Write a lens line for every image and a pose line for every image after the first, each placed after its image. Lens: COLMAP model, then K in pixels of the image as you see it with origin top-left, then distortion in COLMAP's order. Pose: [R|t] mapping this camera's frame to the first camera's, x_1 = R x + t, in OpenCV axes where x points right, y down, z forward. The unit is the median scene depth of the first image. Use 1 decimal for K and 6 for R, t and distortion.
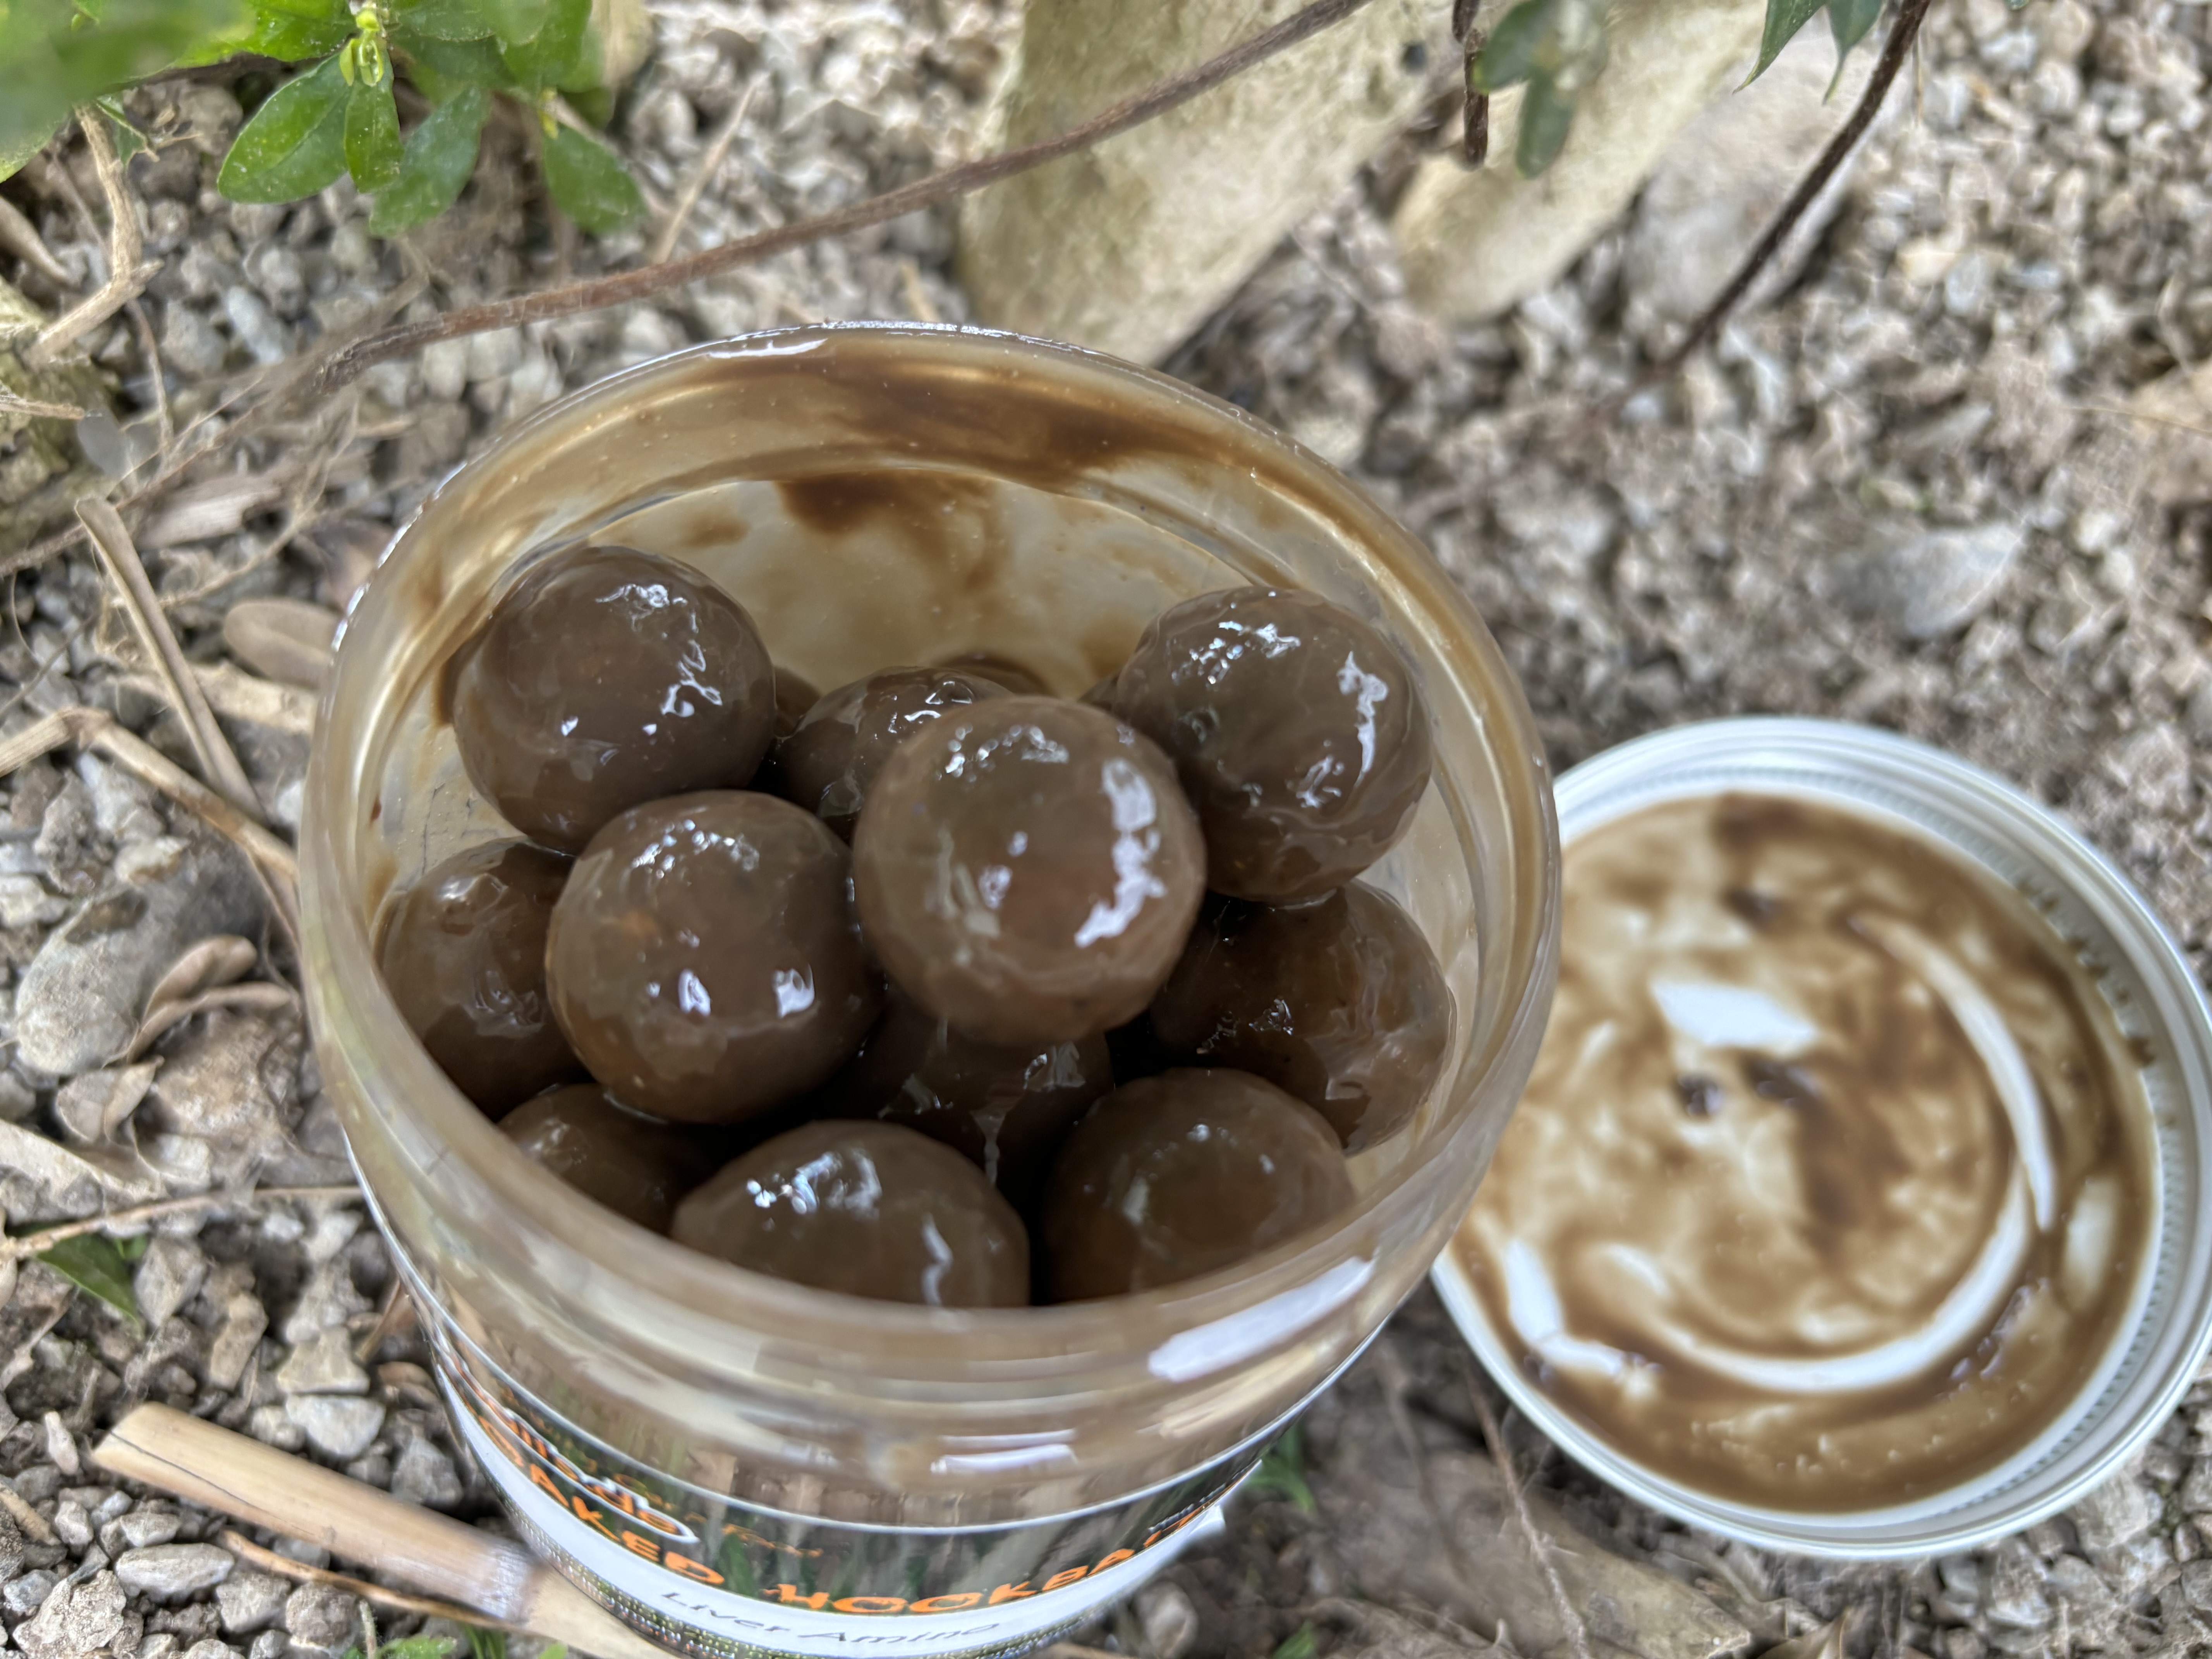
lens RADIAL K [[1652.5, 0, 1106.0], [0, 1652.5, 829.5], [0, 0, 1]] dist [0.011086, -0.086723]
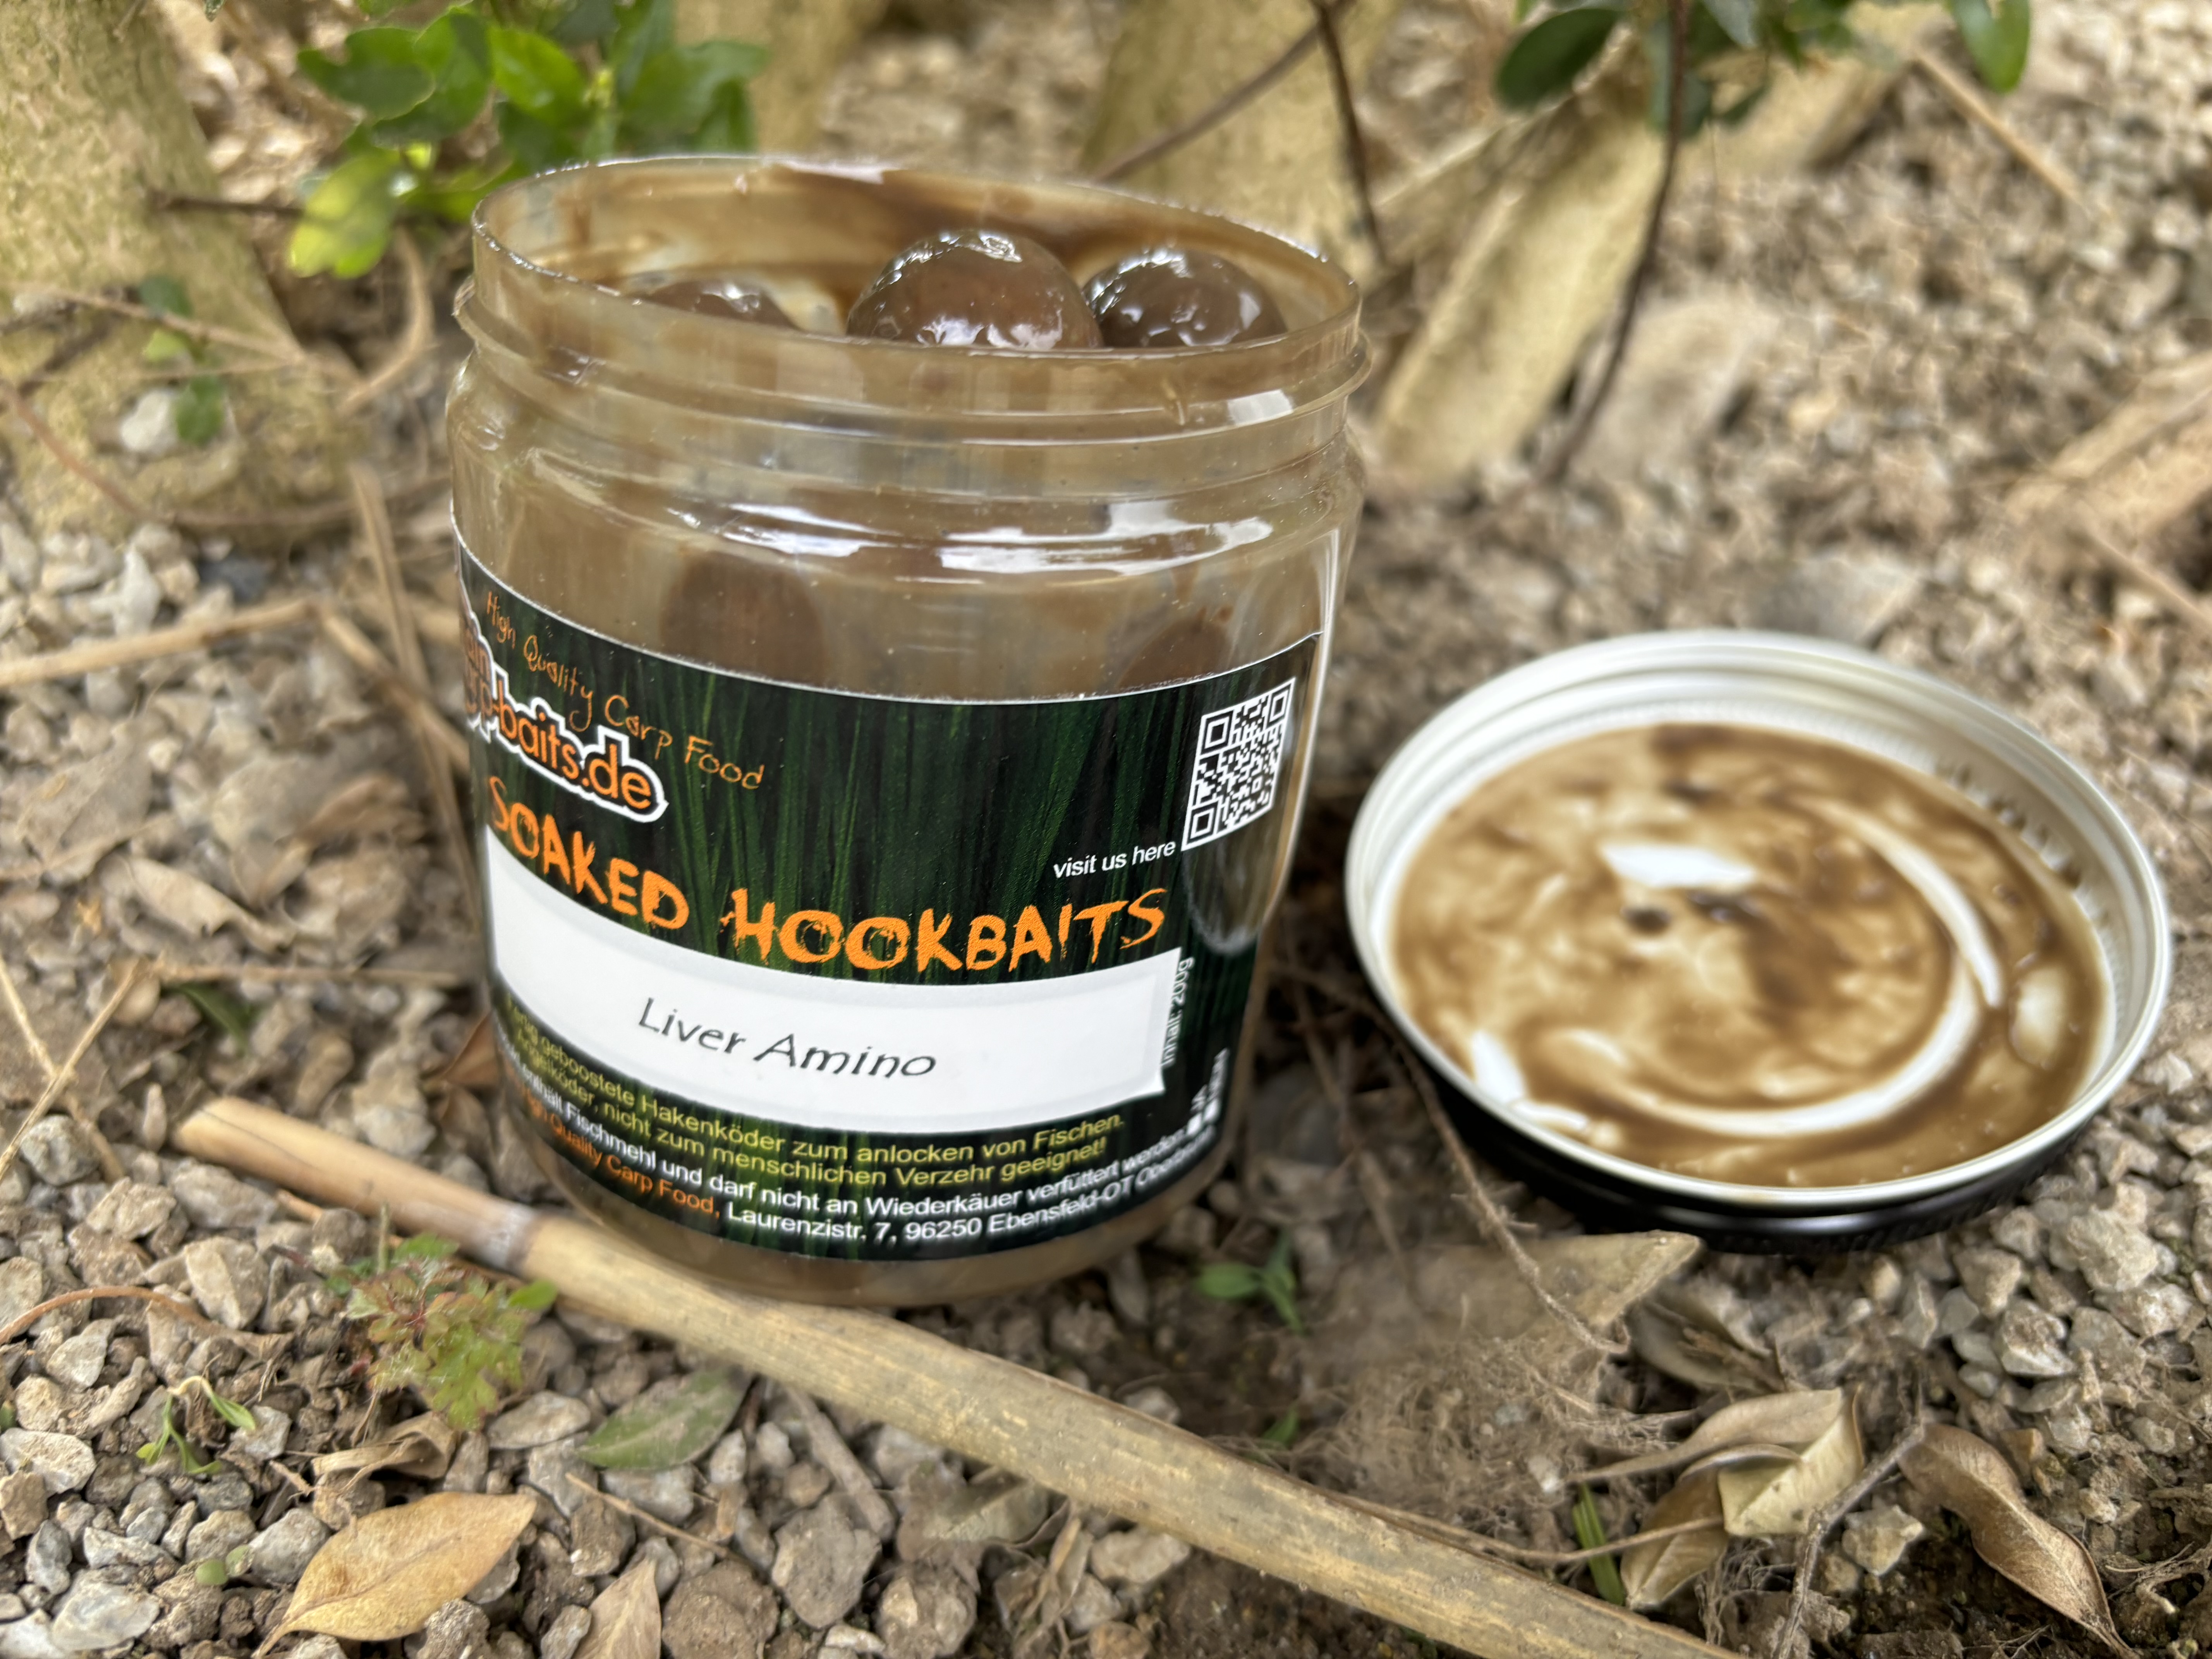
lens RADIAL K [[1671.7, 0, 1106.0], [0, 1671.7, 829.5], [0, 0, 1]] dist [-0.005891, -0.108943]
pose [[0.994097, -0.023404, -0.105942, 0.124021], [-0.024759, 0.901756, -0.431536, 0.590234], [0.105633, 0.431611, 0.895853, -0.040419]]
